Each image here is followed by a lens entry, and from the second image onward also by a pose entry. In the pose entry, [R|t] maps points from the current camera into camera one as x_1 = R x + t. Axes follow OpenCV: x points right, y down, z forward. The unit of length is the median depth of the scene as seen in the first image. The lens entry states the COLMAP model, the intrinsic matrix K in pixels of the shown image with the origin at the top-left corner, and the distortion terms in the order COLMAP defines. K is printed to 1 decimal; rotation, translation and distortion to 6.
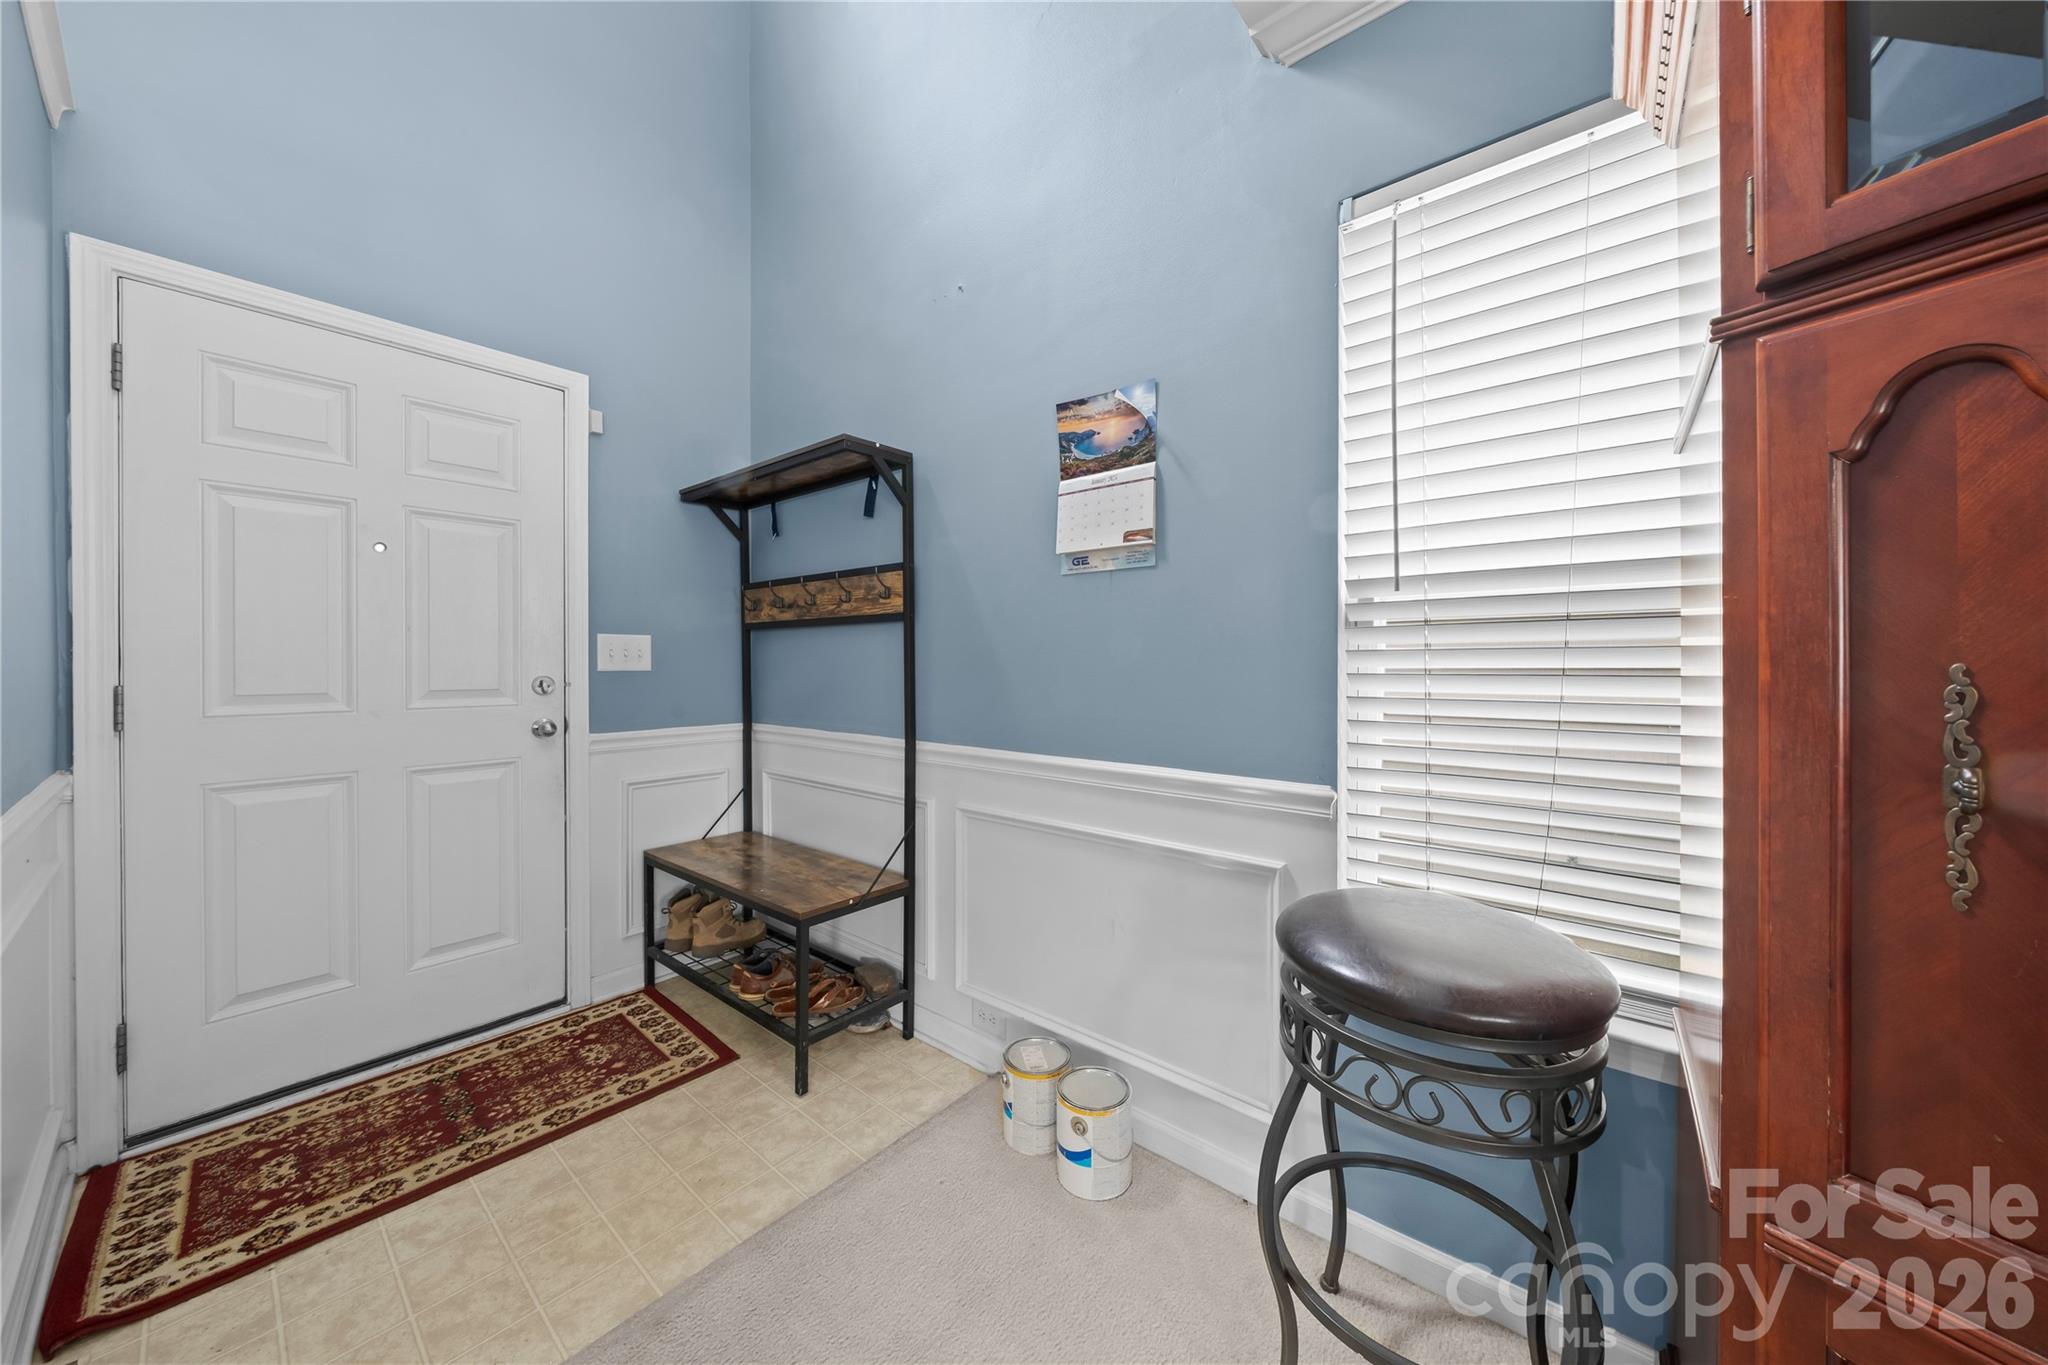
lens RADIAL K [[694.0, 0, 1023.0], [0, 694.0, 676.2], [0, 0, 1]] dist [-0.003870, -0.000355]
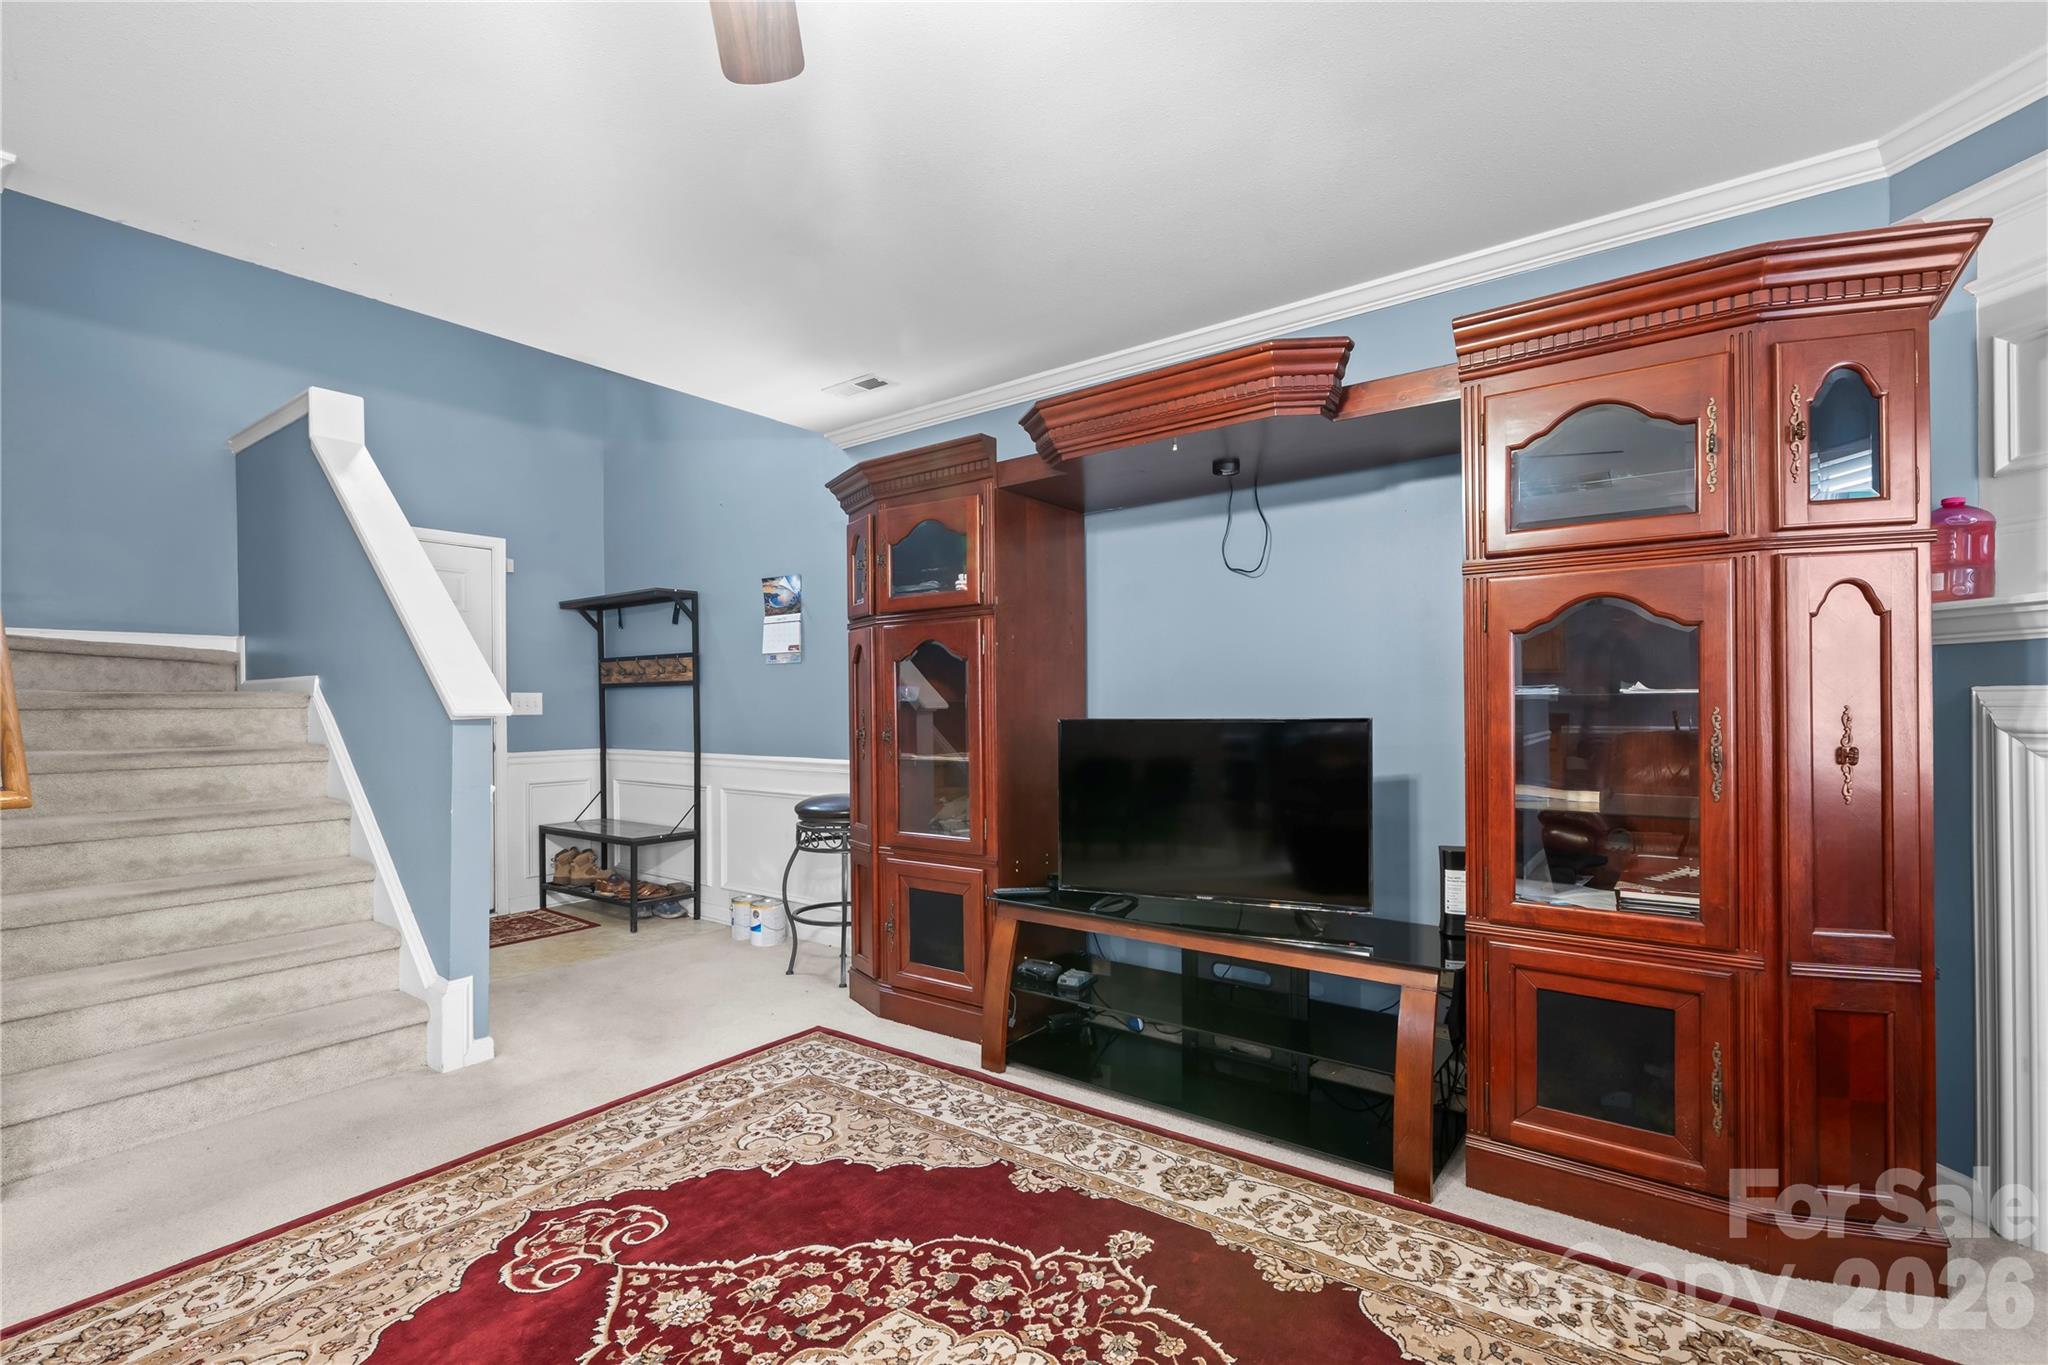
lens RADIAL K [[938.4, 0, 1005.7], [0, 938.4, 705.8], [0, 0, 1]] dist [-0.000892, -0.000104]
pose [[0.999246, -0.010637, 0.037335, 0.517324], [0.011146, 0.999847, -0.013456, 0.013707], [-0.037186, 0.013862, 0.999212, -1.376532]]
